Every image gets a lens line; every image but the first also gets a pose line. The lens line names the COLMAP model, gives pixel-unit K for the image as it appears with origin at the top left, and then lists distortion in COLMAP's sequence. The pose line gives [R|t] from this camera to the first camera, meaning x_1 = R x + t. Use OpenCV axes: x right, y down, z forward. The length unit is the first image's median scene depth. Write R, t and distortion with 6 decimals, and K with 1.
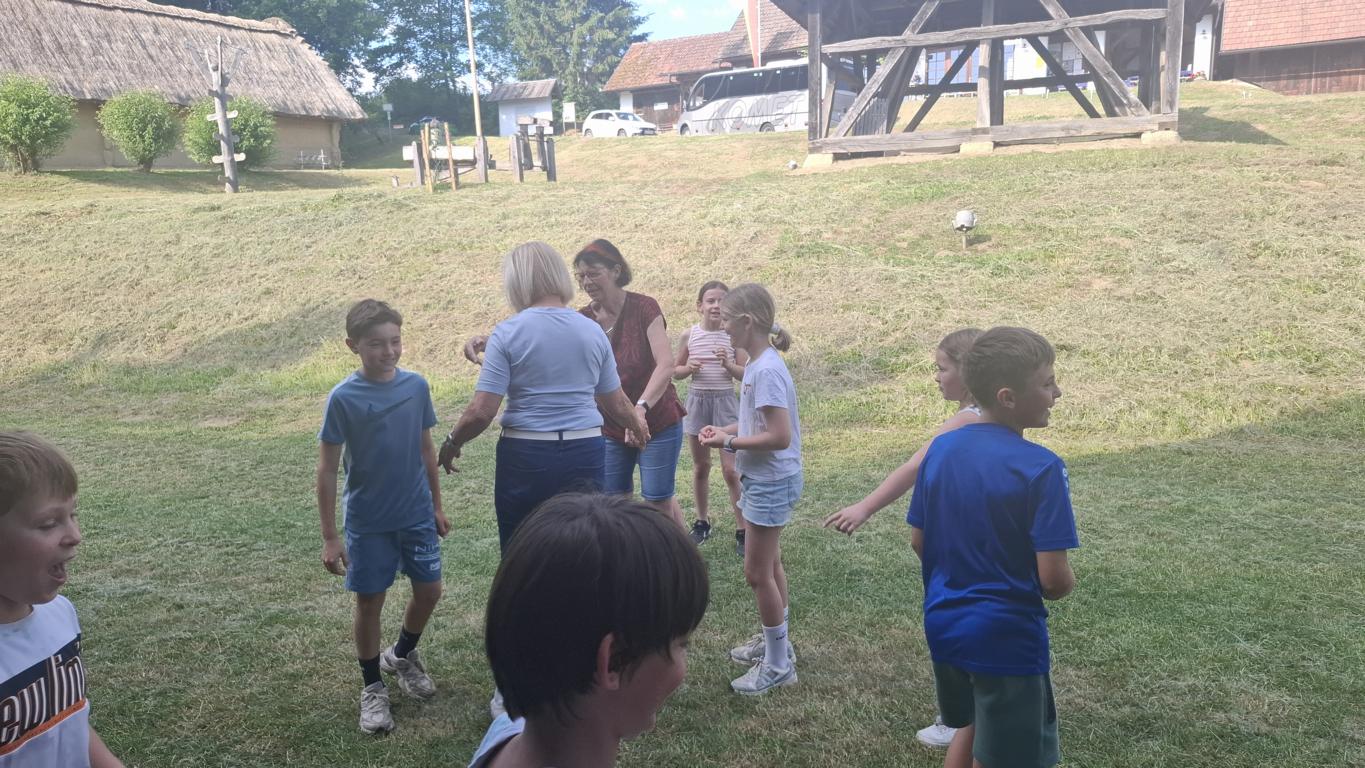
lens RADIAL K [[943.9, 0, 688.4], [0, 943.9, 396.5], [0, 0, 1]] dist [0.101991, -0.143098]
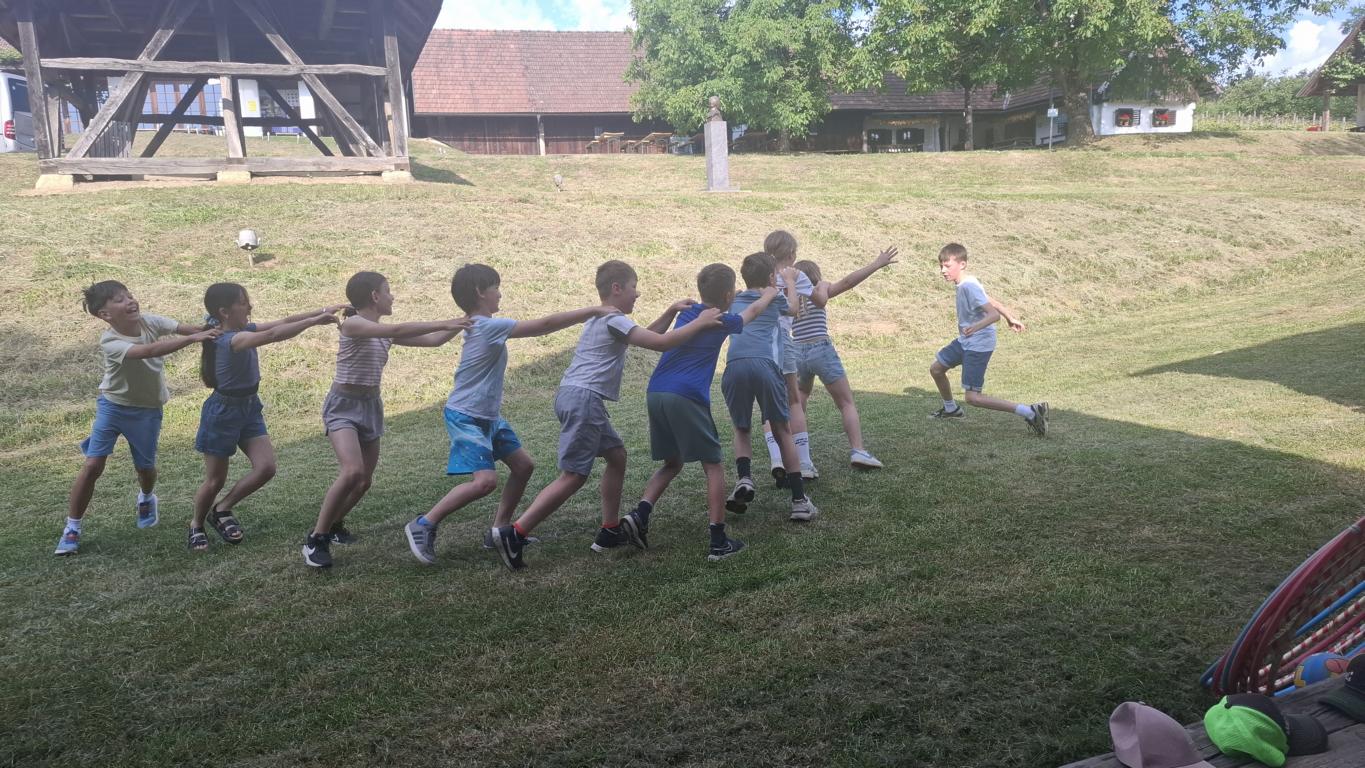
lens RADIAL K [[938.7, 0, 666.2], [0, 938.7, 399.2], [0, 0, 1]] dist [0.100727, -0.127454]
pose [[0.733421, -0.110261, 0.670772, -0.072379], [0.139604, 0.990156, 0.010118, 0.032811], [-0.665285, 0.086221, 0.741594, -0.059774]]
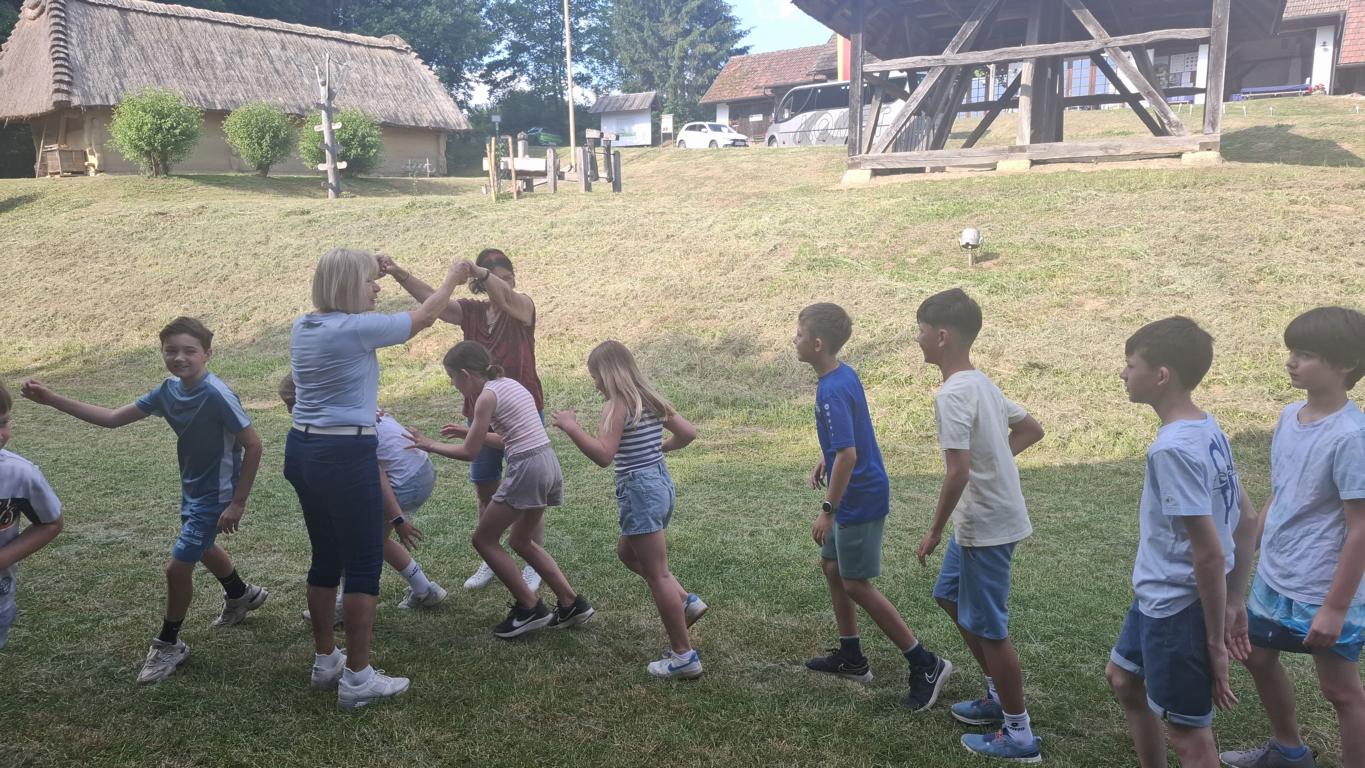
lens RADIAL K [[945.7, 0, 679.1], [0, 945.7, 379.2], [0, 0, 1]] dist [0.098023, -0.122778]
pose [[0.991667, 0.038991, -0.122784, 0.080176], [-0.042145, 0.998842, -0.023190, 0.001352], [0.121738, 0.028172, 0.992162, -0.030577]]
